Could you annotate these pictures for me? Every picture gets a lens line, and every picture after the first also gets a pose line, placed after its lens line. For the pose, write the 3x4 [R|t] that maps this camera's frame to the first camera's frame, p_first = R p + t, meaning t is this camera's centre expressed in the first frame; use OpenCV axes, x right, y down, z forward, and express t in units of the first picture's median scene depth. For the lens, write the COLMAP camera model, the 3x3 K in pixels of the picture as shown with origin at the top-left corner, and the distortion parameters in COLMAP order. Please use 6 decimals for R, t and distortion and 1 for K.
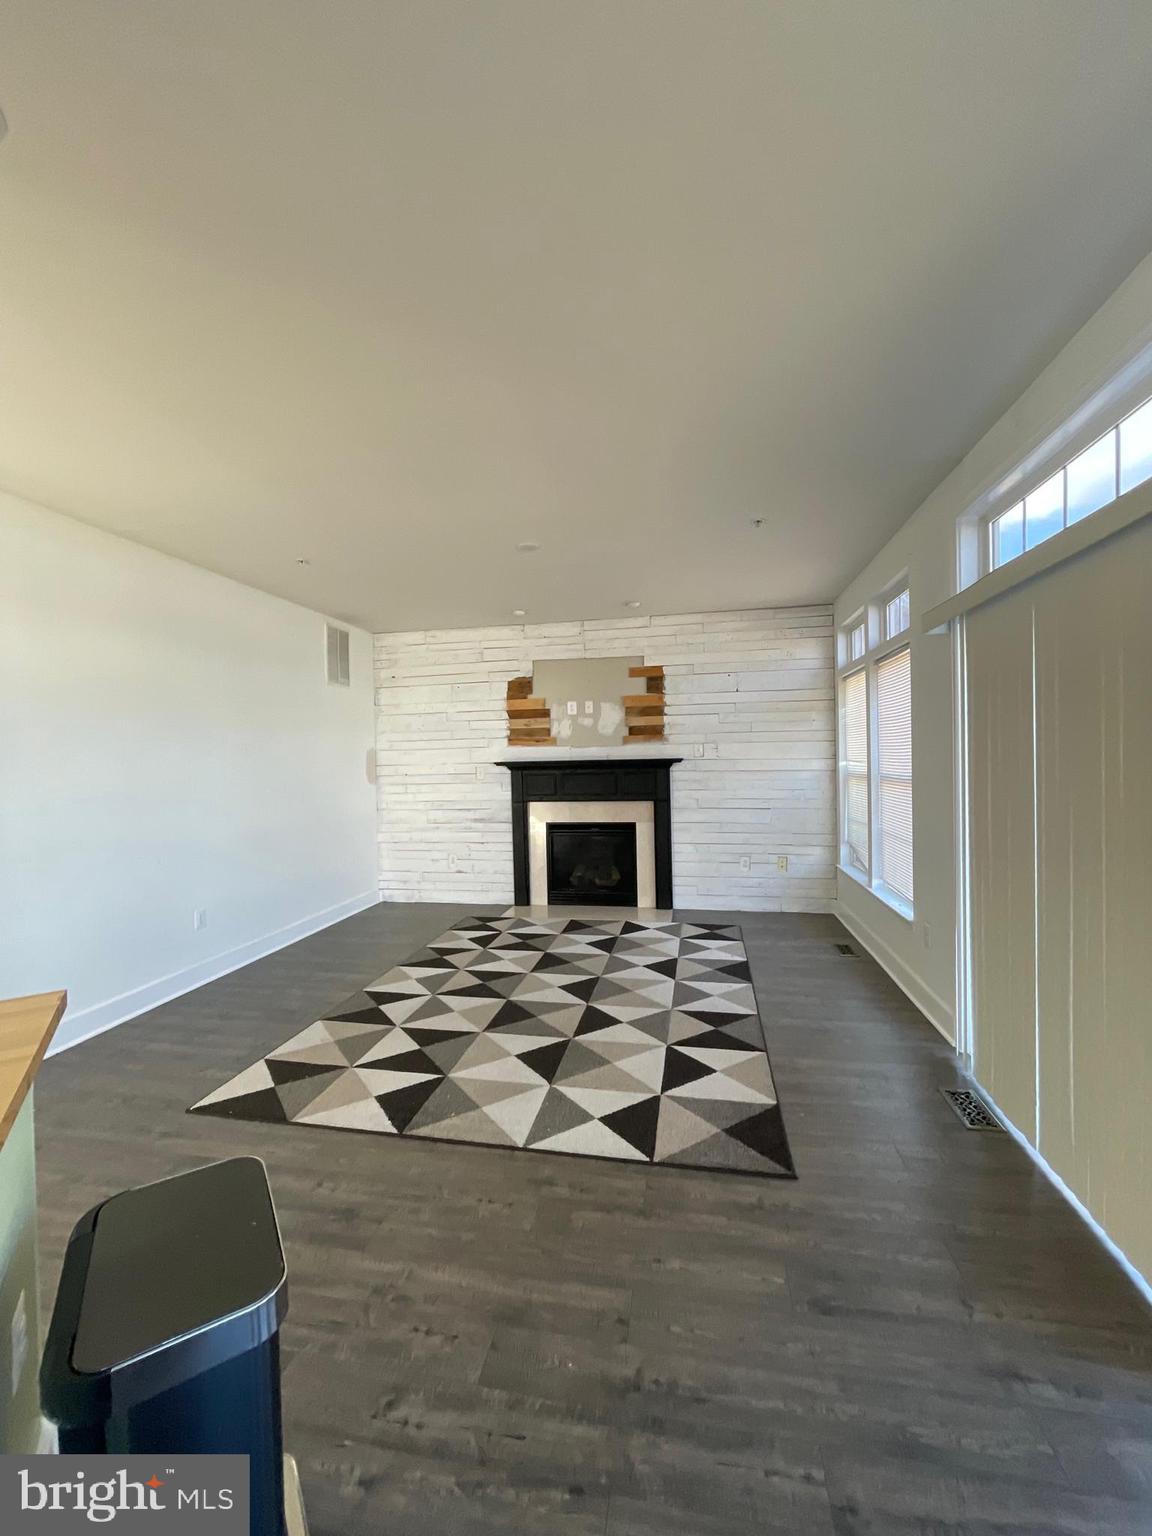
lens RADIAL K [[617.3, 0, 576.0], [0, 617.3, 768.0], [0, 0, 1]] dist [0.001940, -0.000056]
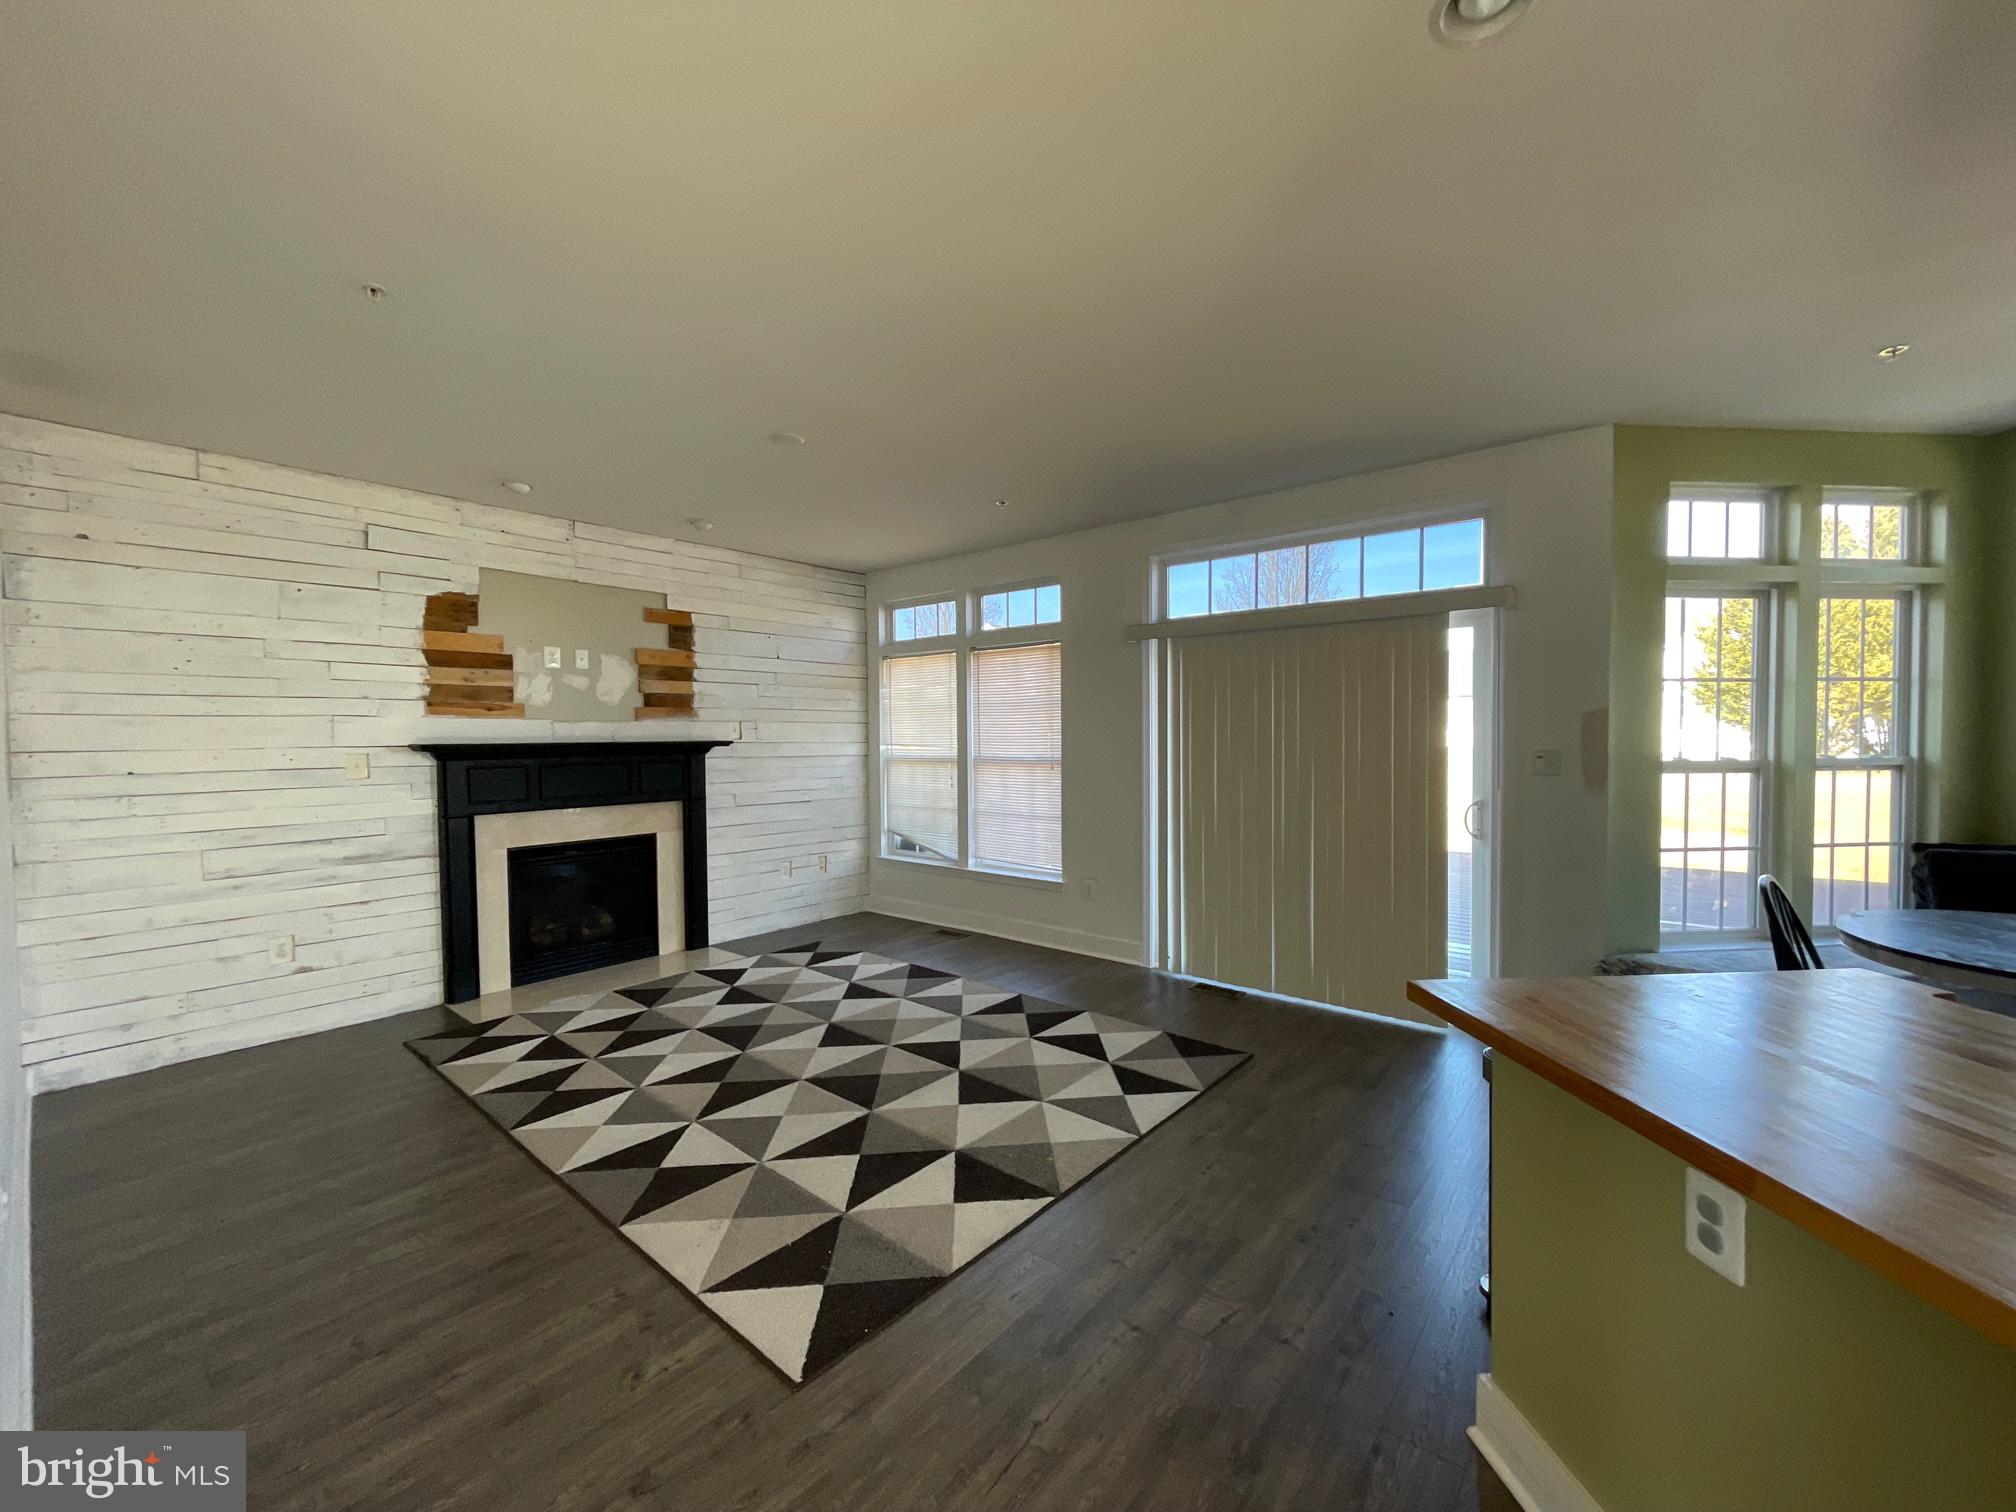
lens RADIAL K [[810.2, 0, 1001.1], [0, 810.2, 759.4], [0, 0, 1]] dist [0.001940, -0.000056]
pose [[0.488214, -0.010198, 0.872664, -0.514061], [0.011185, 0.999923, 0.005428, 0.005083], [-0.872652, 0.007110, 0.488290, 0.223991]]
